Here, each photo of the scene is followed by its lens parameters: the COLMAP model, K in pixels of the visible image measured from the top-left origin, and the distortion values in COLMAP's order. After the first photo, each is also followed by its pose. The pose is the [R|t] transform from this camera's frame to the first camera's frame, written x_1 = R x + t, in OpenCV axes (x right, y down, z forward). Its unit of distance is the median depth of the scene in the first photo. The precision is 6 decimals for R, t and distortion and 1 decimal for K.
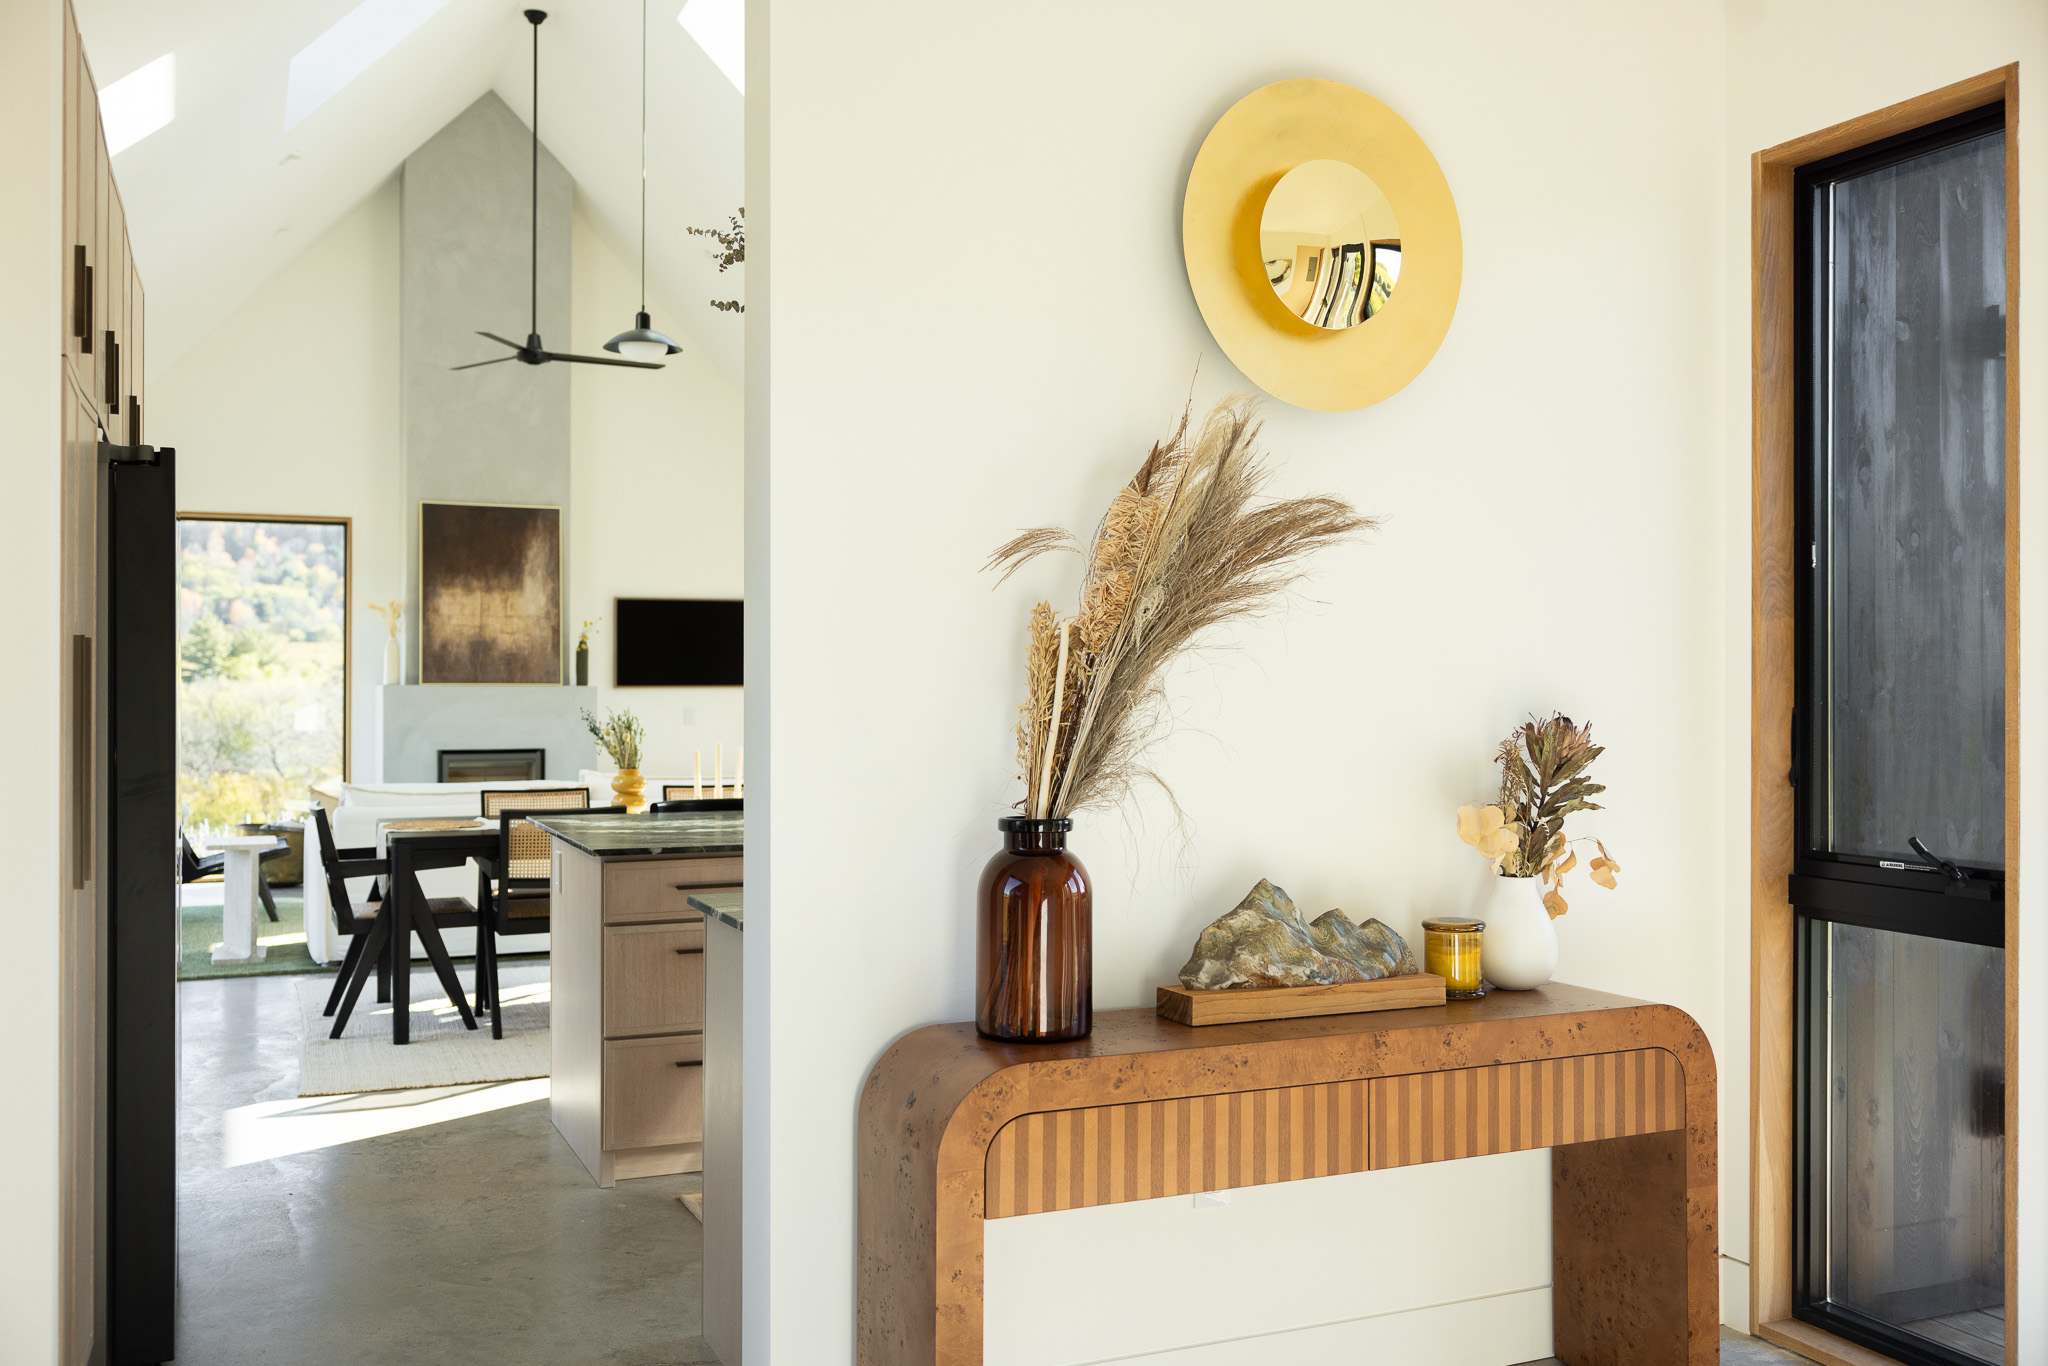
lens RADIAL K [[1856.7, 0, 1018.8], [0, 1856.7, 676.1], [0, 0, 1]] dist [-0.015641, -0.003110]
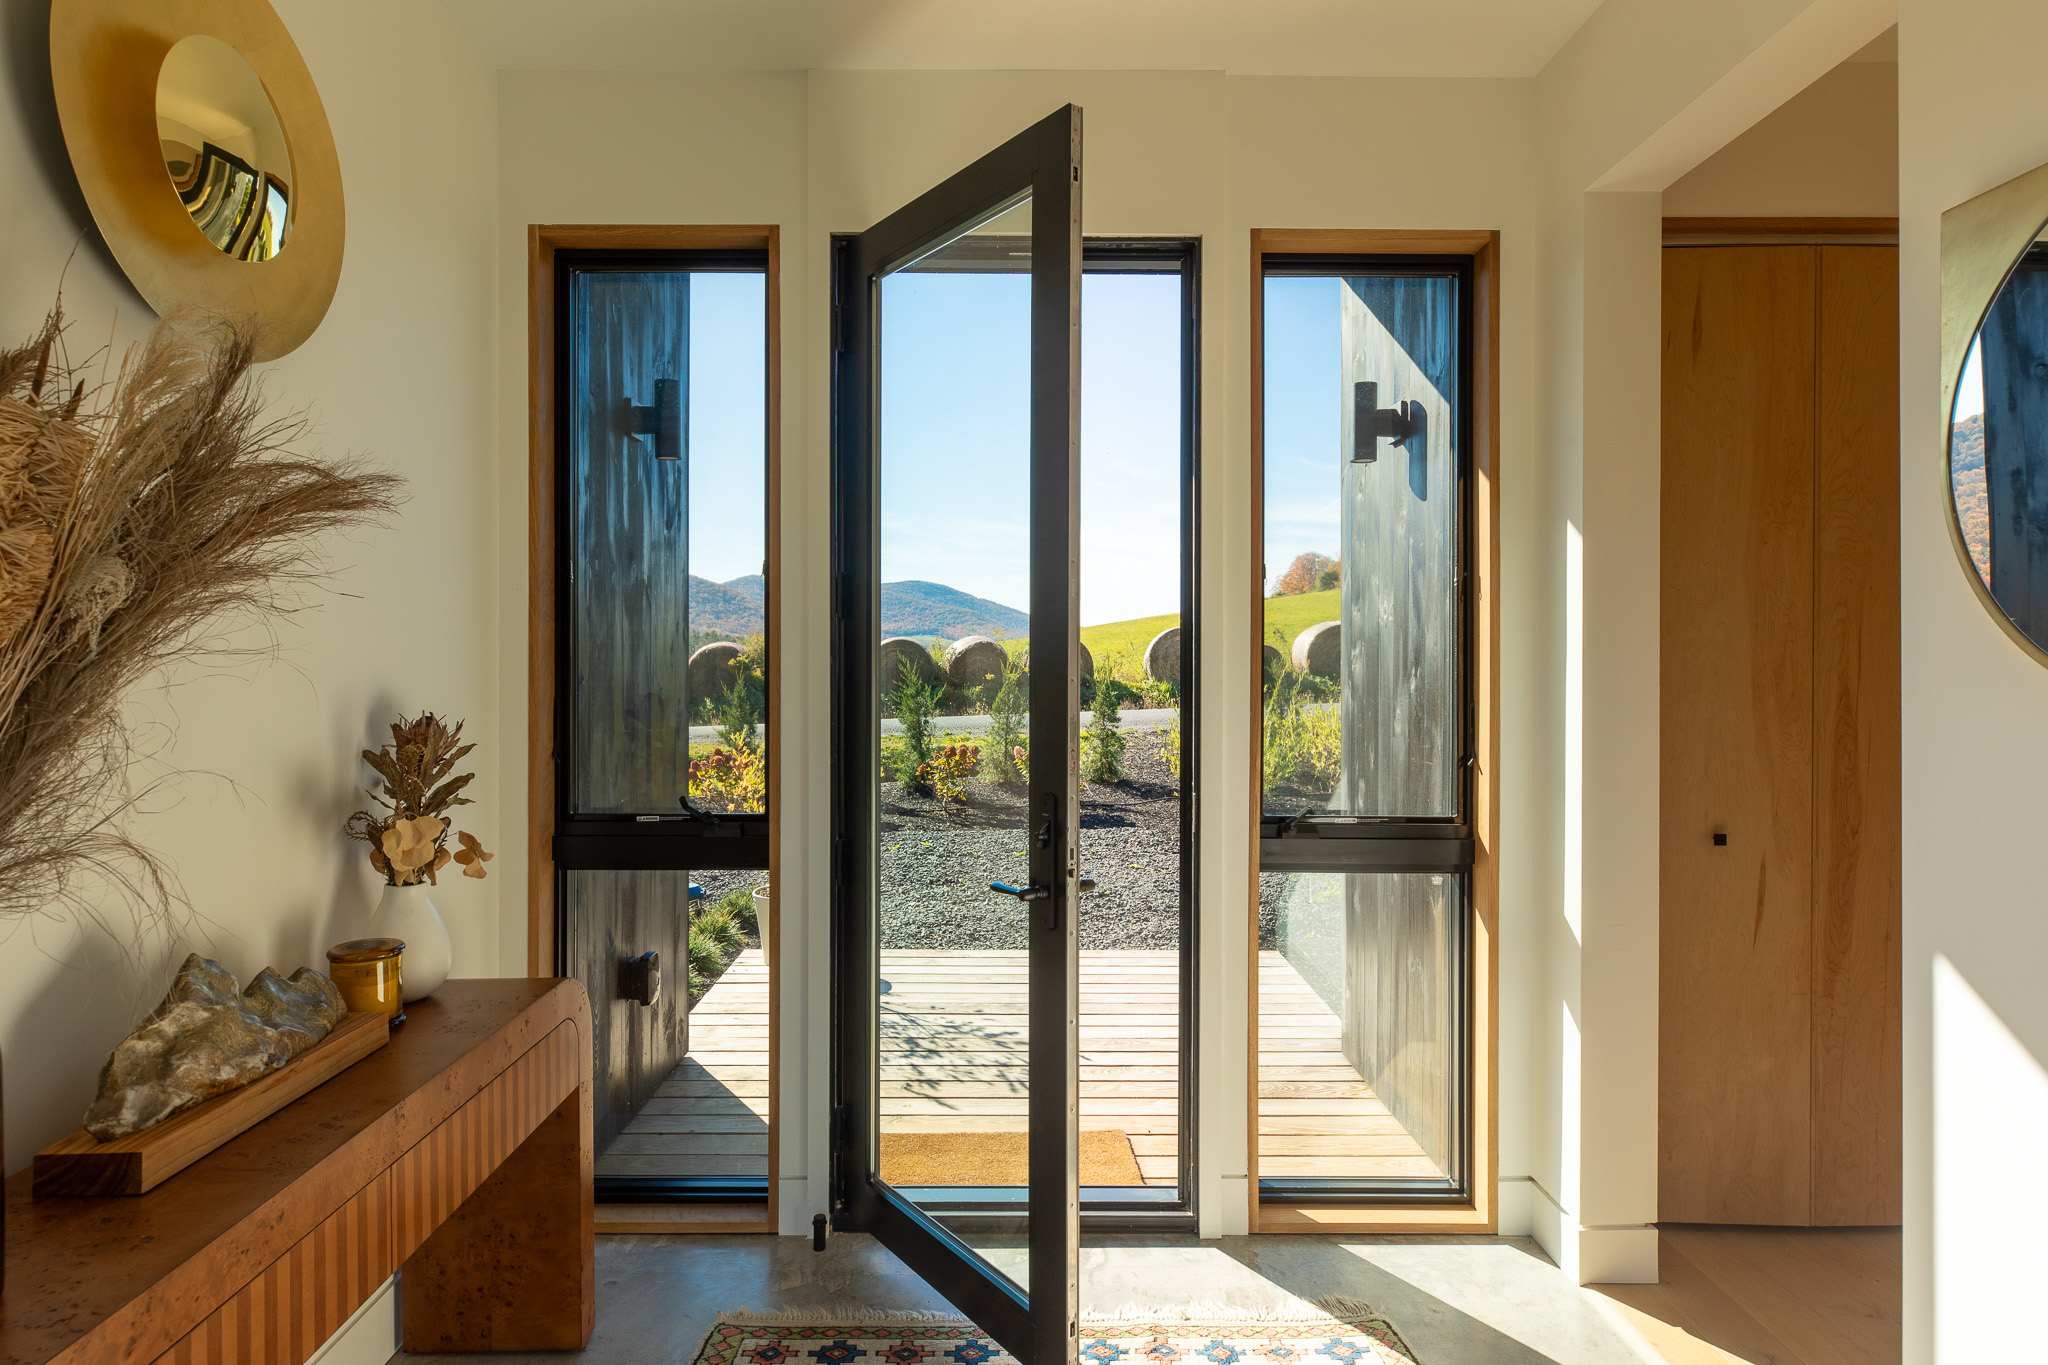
lens RADIAL K [[1121.2, 0, 1018.6], [0, 1121.2, 643.9], [0, 0, 1]] dist [-0.015166, 0.001668]
pose [[0.377193, 0.005880, 0.926116, -0.185726], [-0.003133, 0.999982, -0.005073, -0.018676], [-0.926130, -0.000988, 0.377204, 0.592017]]
